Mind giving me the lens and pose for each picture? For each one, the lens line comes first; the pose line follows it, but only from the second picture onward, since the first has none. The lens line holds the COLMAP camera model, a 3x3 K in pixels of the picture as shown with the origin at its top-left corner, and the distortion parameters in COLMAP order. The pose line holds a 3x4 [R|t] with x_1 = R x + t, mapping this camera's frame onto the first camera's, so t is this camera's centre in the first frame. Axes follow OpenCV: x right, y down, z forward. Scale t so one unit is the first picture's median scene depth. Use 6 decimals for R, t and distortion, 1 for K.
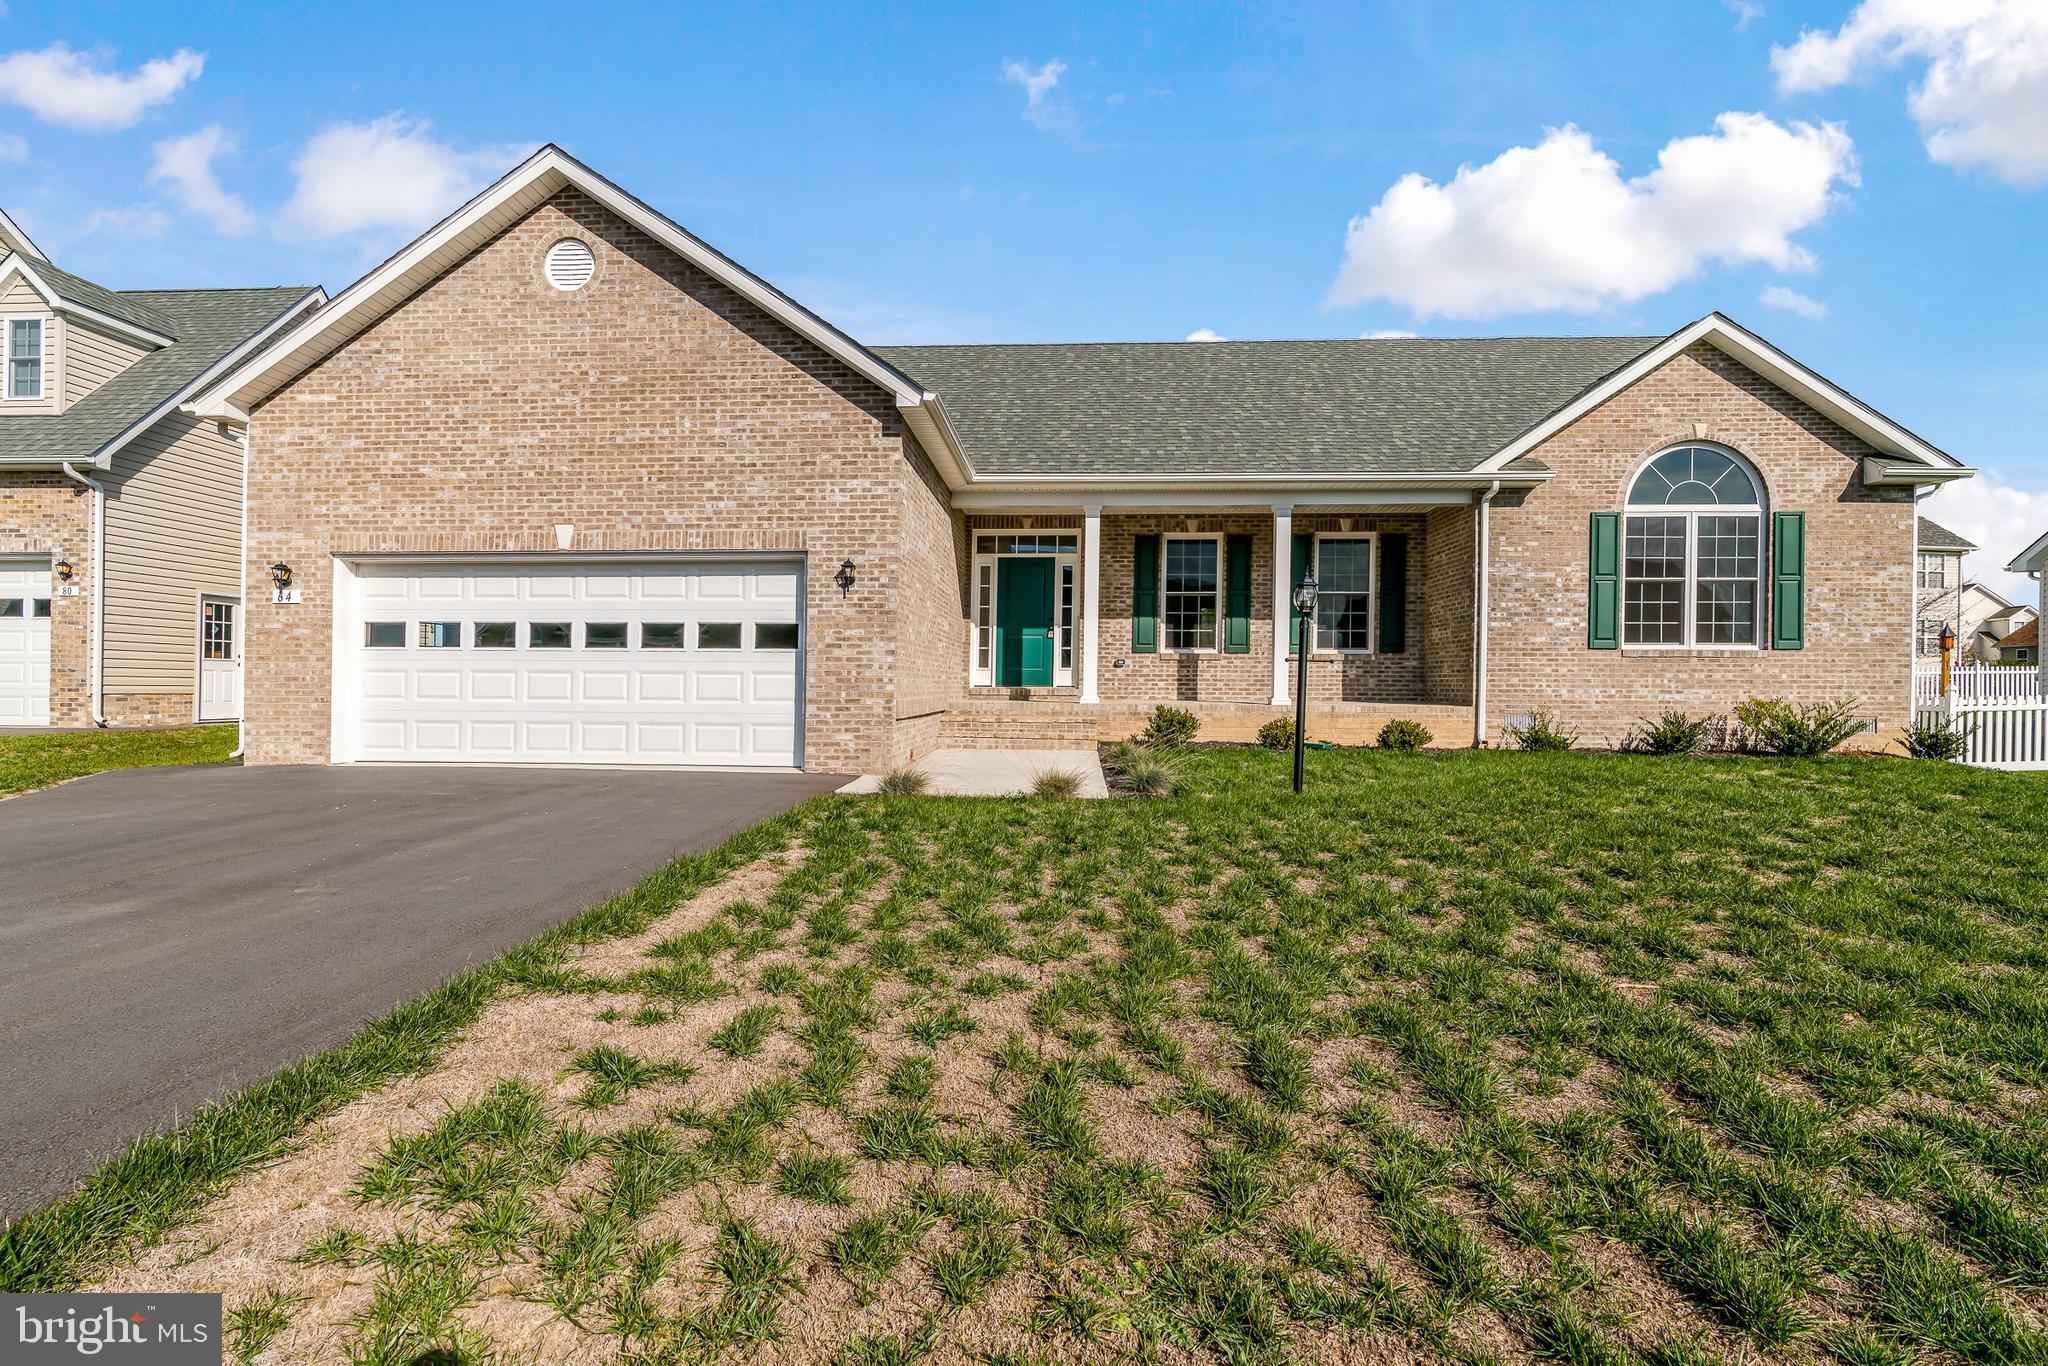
lens RADIAL K [[965.3, 0, 1024.0], [0, 965.3, 683.0], [0, 0, 1]] dist [-0.002529, 0.001650]
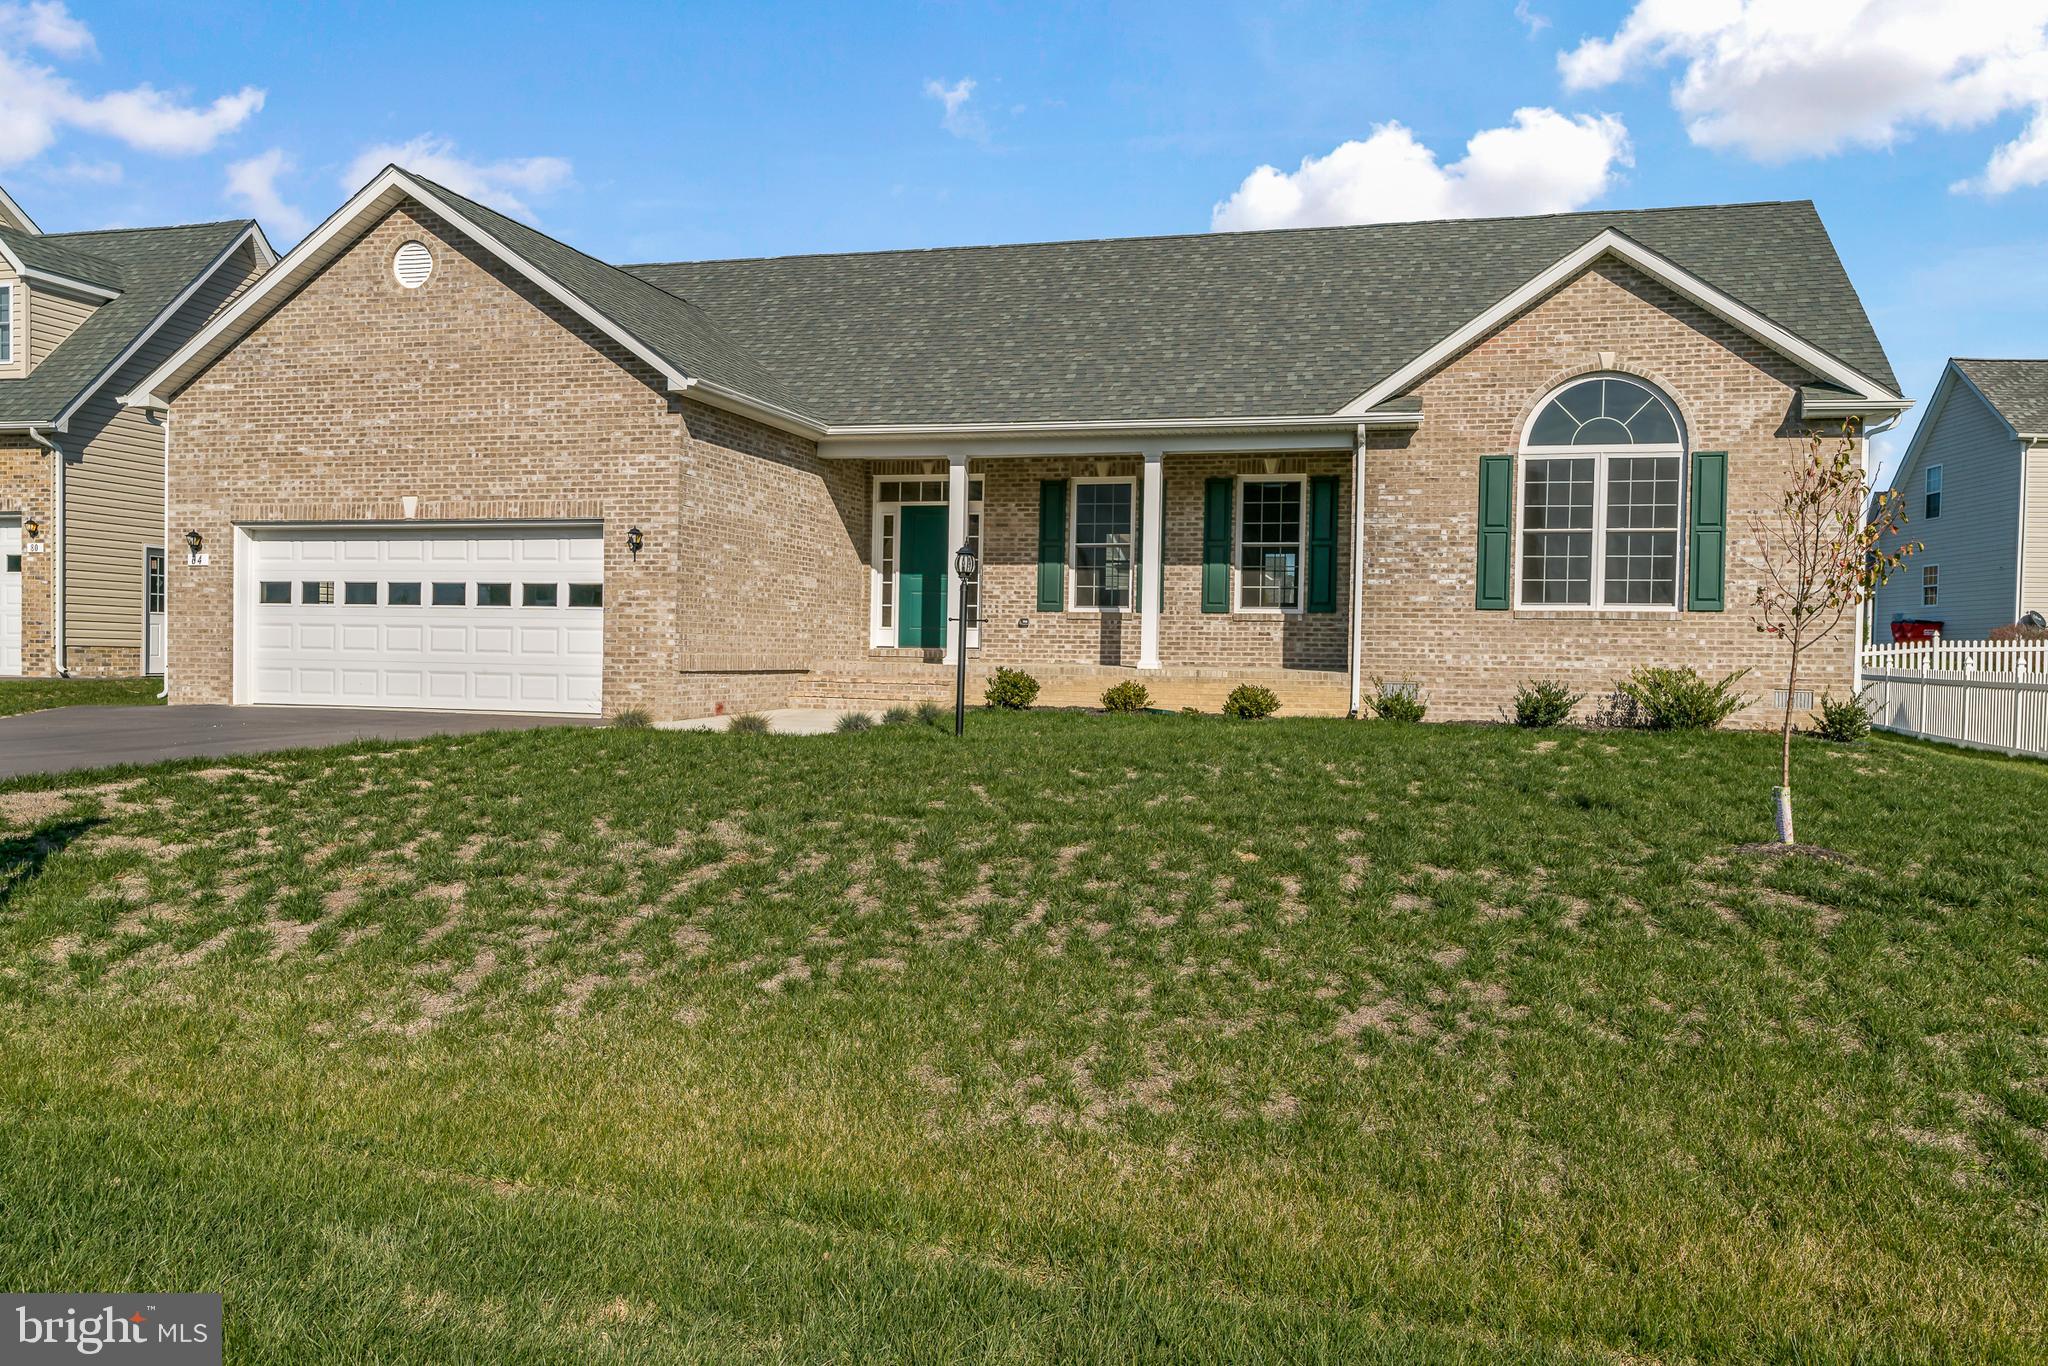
lens RADIAL K [[1573.3, 0, 1025.4], [0, 1573.3, 706.0], [0, 0, 1]] dist [0.023582, -0.007771]
pose [[0.976208, 0.017550, -0.216123, 0.503108], [-0.010707, 0.999405, 0.032794, 0.010657], [0.216570, -0.029700, 0.975815, -0.524491]]
